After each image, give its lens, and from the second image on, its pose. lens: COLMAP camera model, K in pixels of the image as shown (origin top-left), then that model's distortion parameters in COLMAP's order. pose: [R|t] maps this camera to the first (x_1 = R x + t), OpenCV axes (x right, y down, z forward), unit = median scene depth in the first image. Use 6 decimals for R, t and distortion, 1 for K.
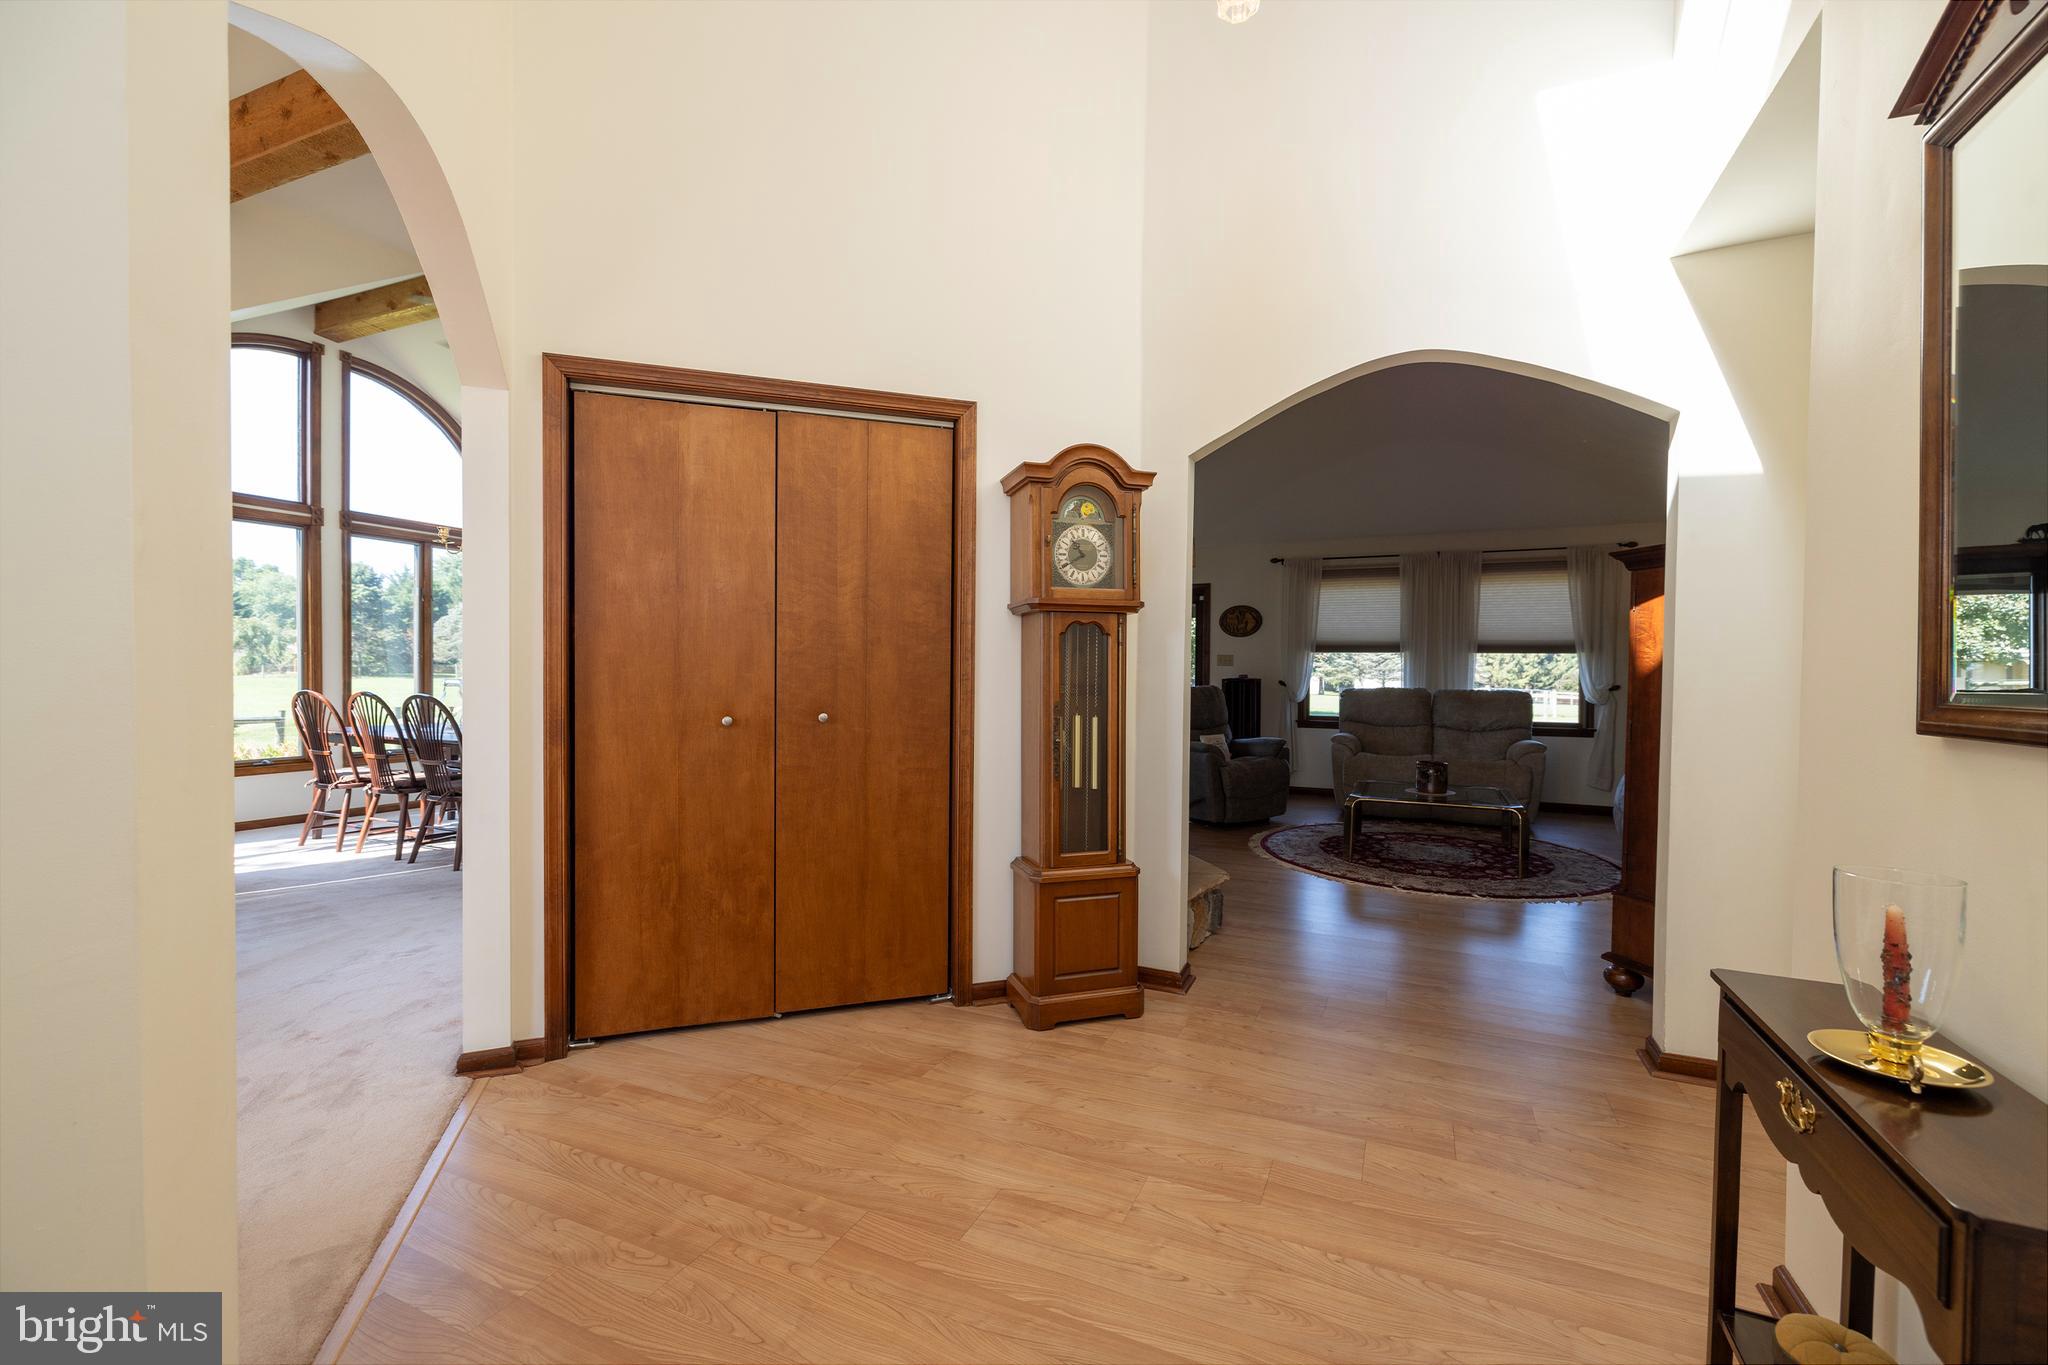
lens RADIAL K [[857.9, 0, 1021.6], [0, 857.9, 686.8], [0, 0, 1]] dist [0.000703, -0.000330]
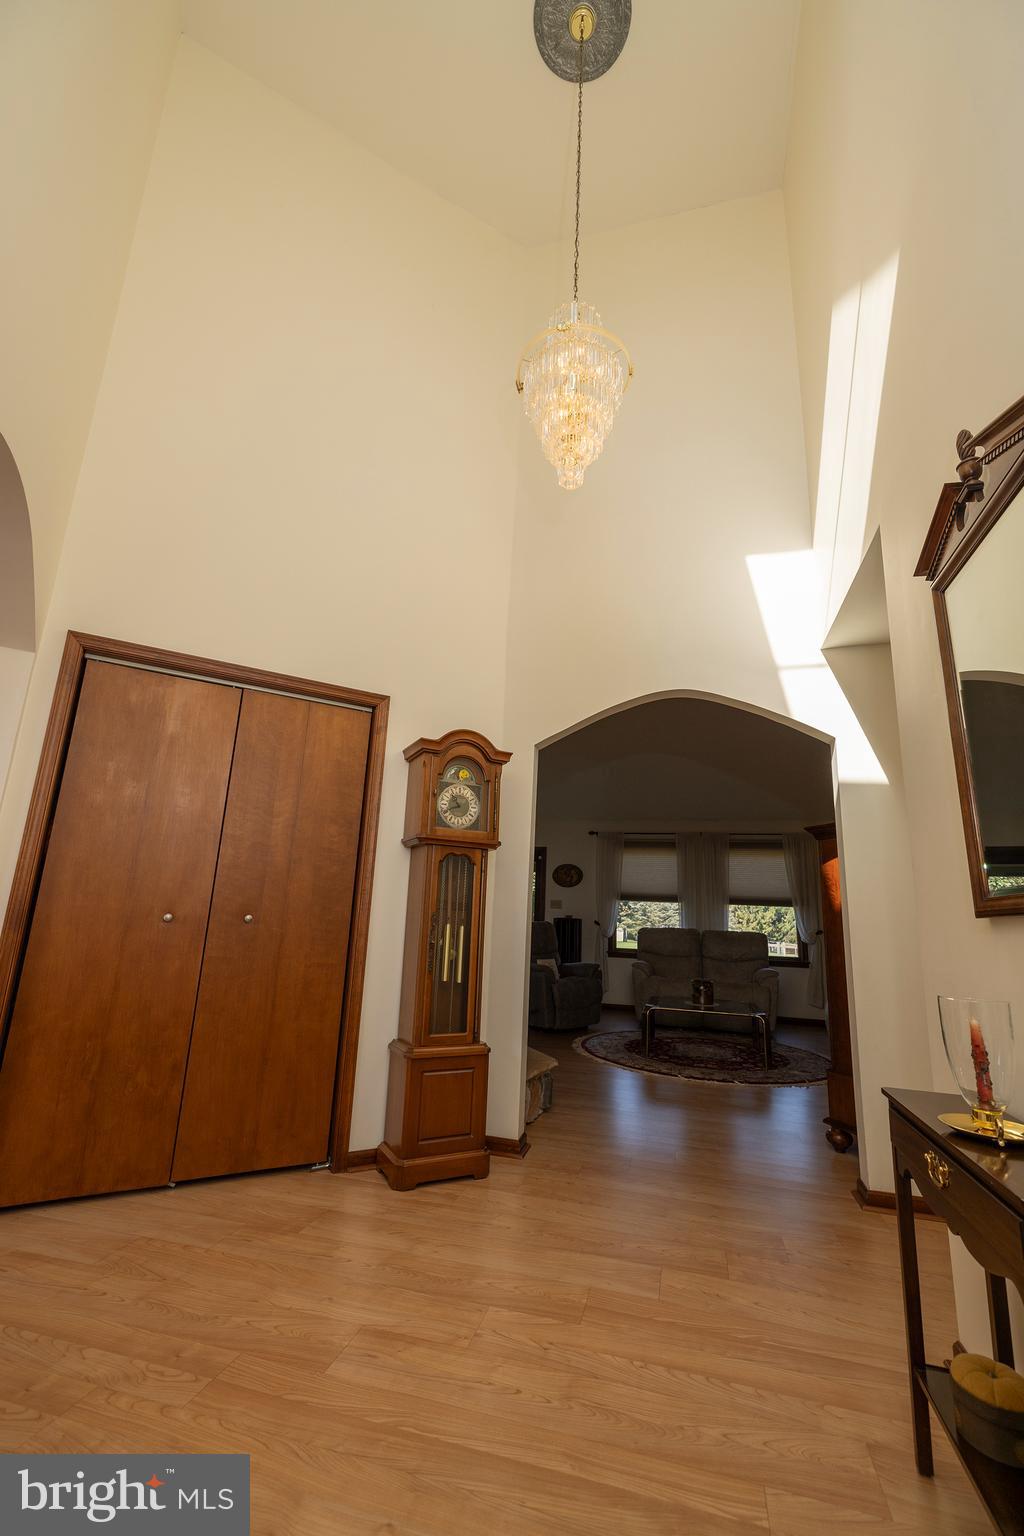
lens RADIAL K [[643.4, 0, 515.0], [0, 643.4, 767.9], [0, 0, 1]] dist [0.000703, -0.000330]
pose [[0.984786, 0.071049, 0.158581, -0.009384], [-0.029691, 0.967972, -0.249296, 0.045950], [-0.171215, 0.240794, 0.955355, -0.031830]]
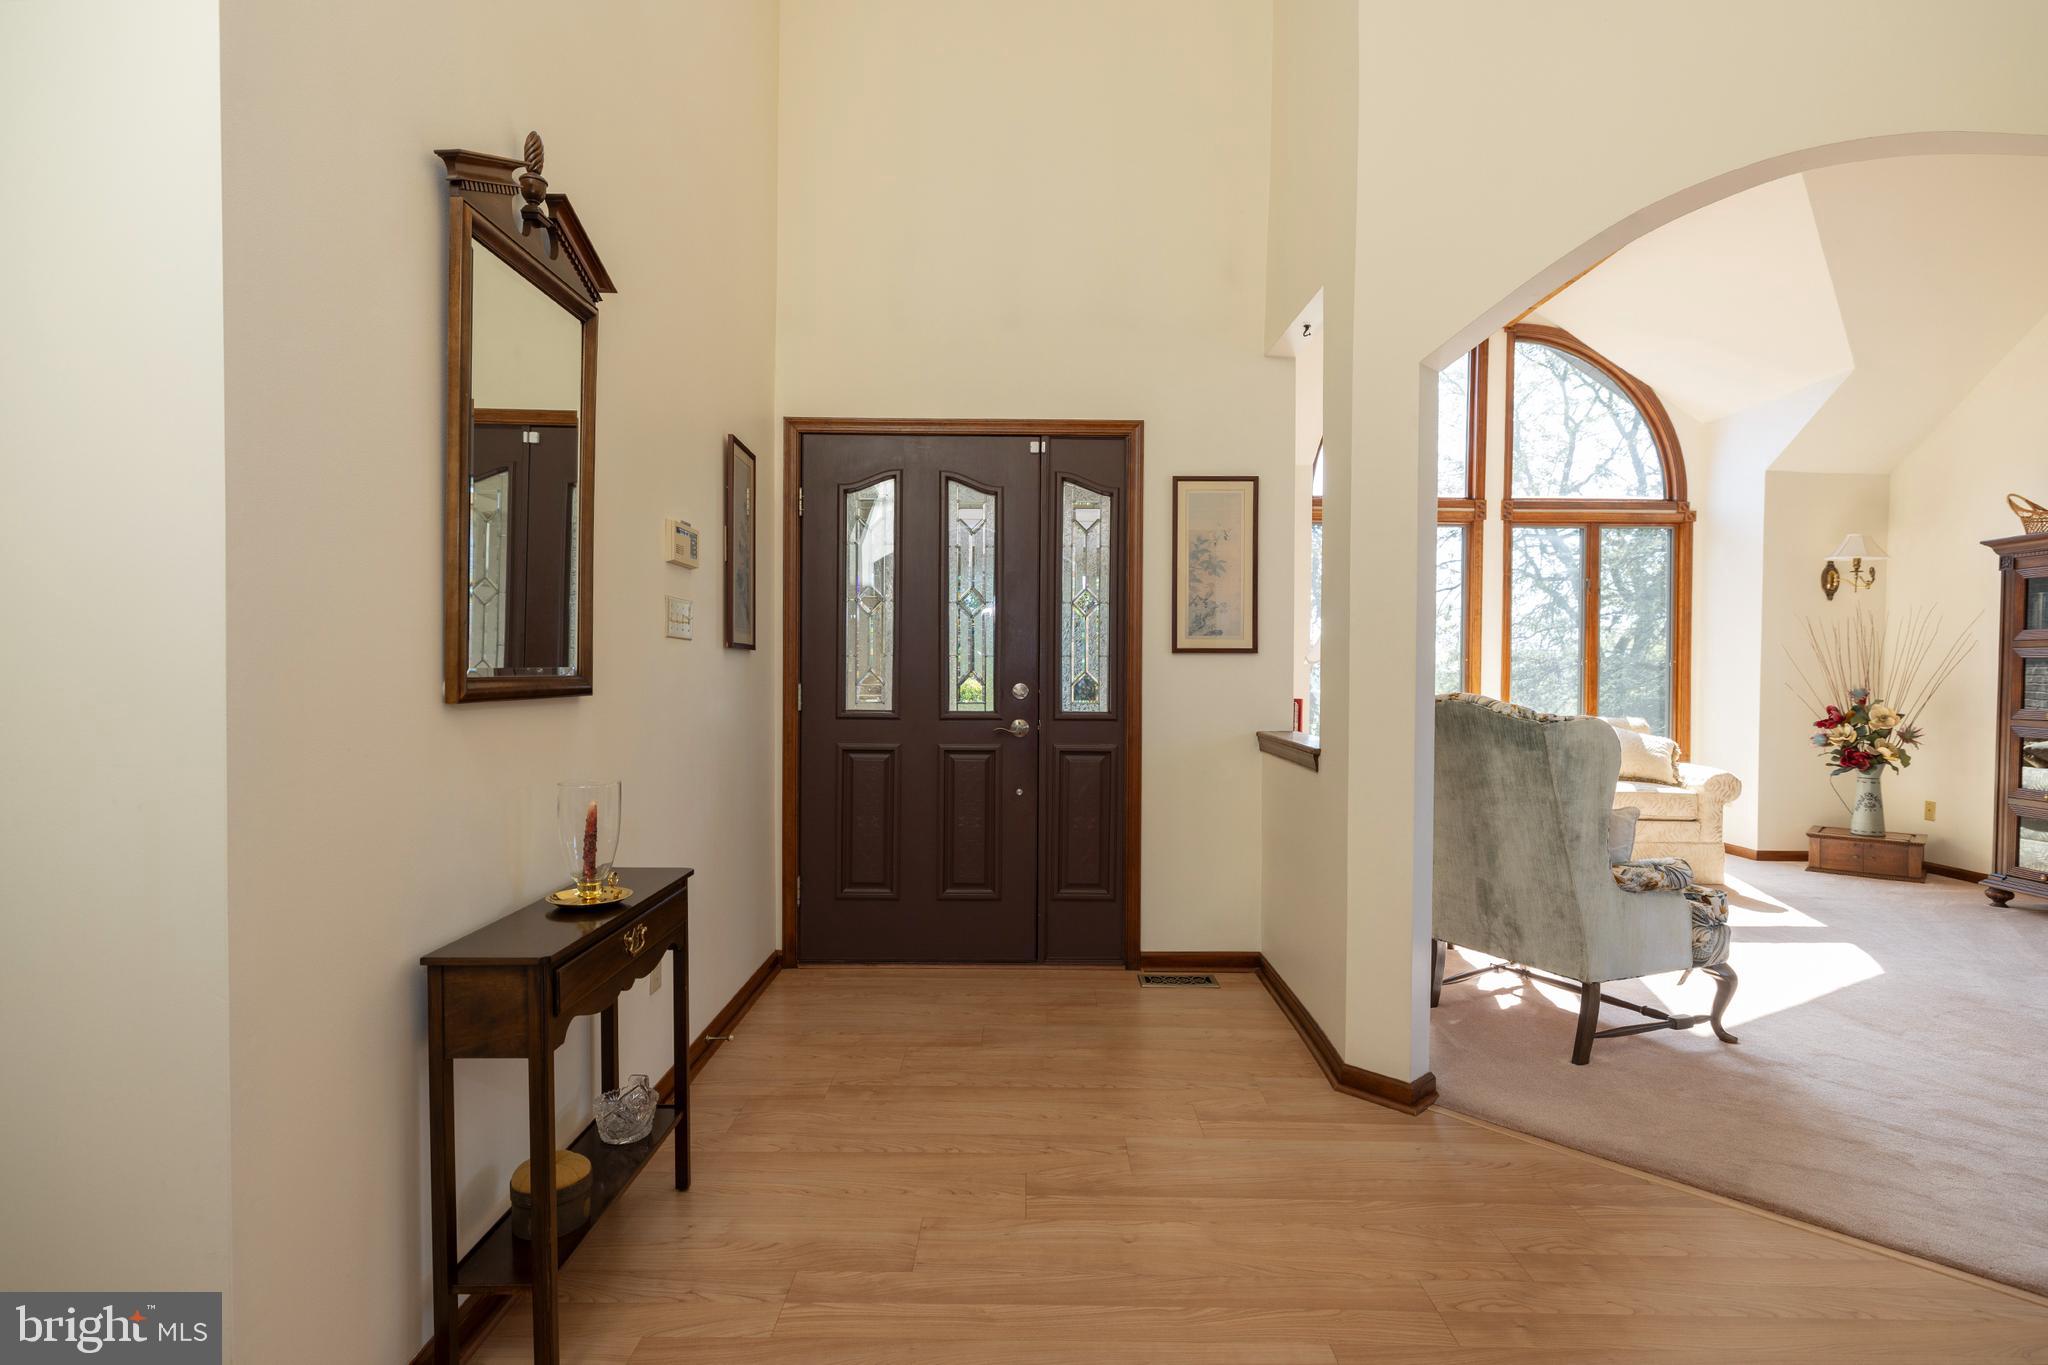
lens RADIAL K [[1027.2, 0, 1024.0], [0, 1027.2, 682.5], [0, 0, 1]] dist [0.000080, 0.000006]
pose [[-0.909716, -0.011821, -0.415062, 0.387560], [-0.023317, 0.999472, 0.022640, -0.010981], [0.414575, 0.030274, -0.909511, 1.099880]]
